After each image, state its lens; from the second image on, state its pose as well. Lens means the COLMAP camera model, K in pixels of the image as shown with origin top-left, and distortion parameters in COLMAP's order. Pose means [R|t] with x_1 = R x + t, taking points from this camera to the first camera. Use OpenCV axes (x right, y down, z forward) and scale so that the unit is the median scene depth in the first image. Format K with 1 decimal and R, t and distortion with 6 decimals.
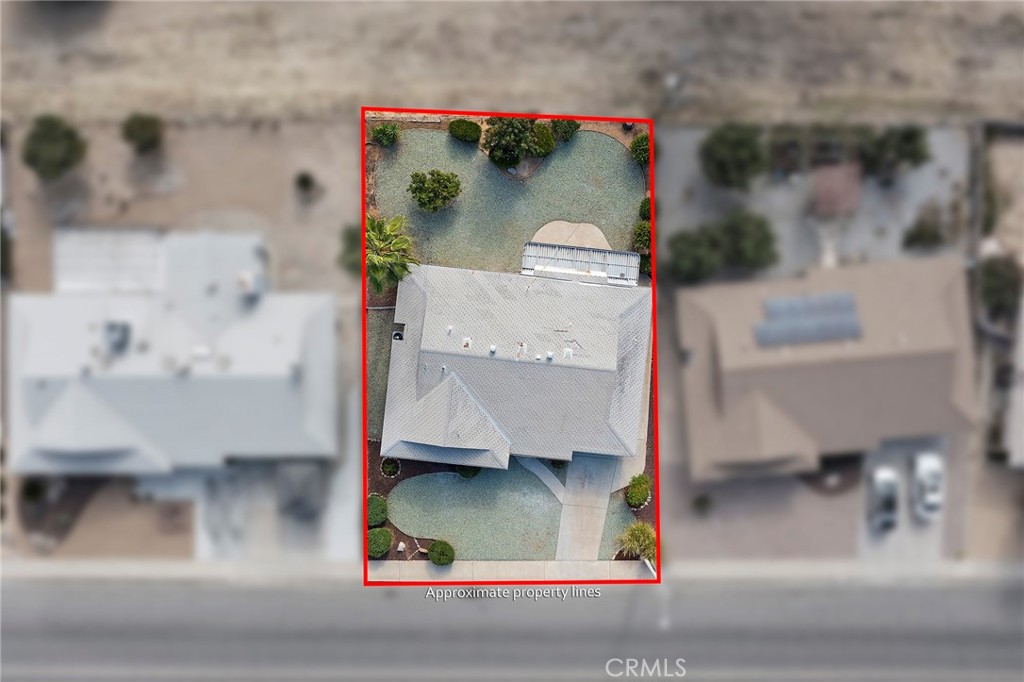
lens RADIAL K [[808.5, 0, 512.0], [0, 808.5, 341.0], [0, 0, 1]] dist [-0.011975, -0.000259]
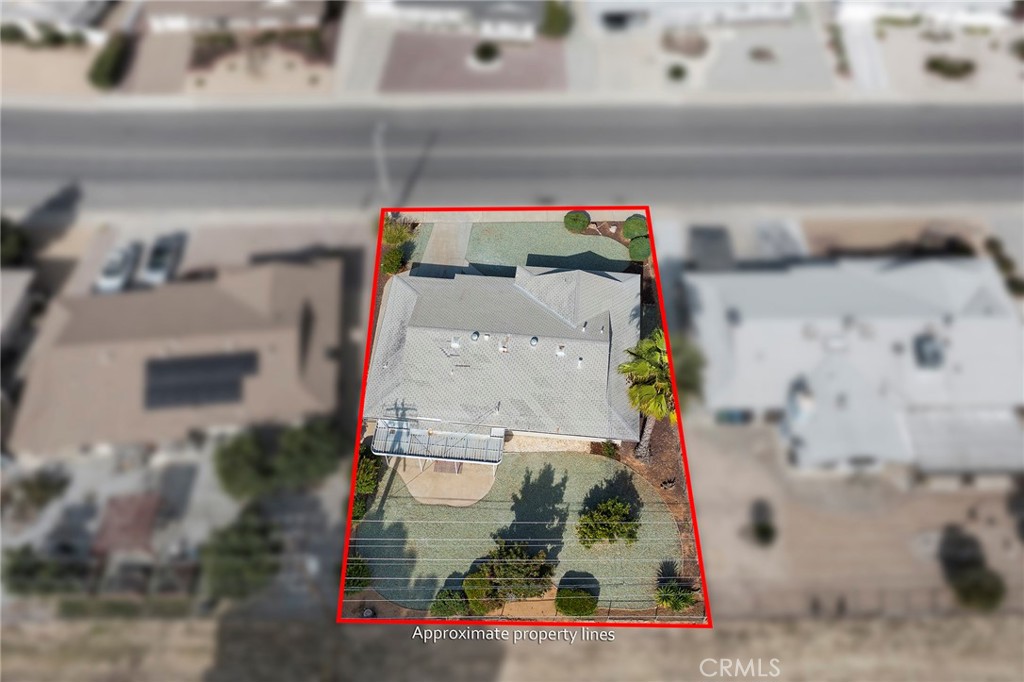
lens RADIAL K [[808.5, 0, 512.0], [0, 808.5, 341.0], [0, 0, 1]] dist [-0.011975, -0.000259]
pose [[-0.999942, 0.010291, -0.003033, 0.004976], [-0.010127, -0.812007, 0.583559, -0.525137], [0.003542, 0.583557, 0.812065, 0.207551]]
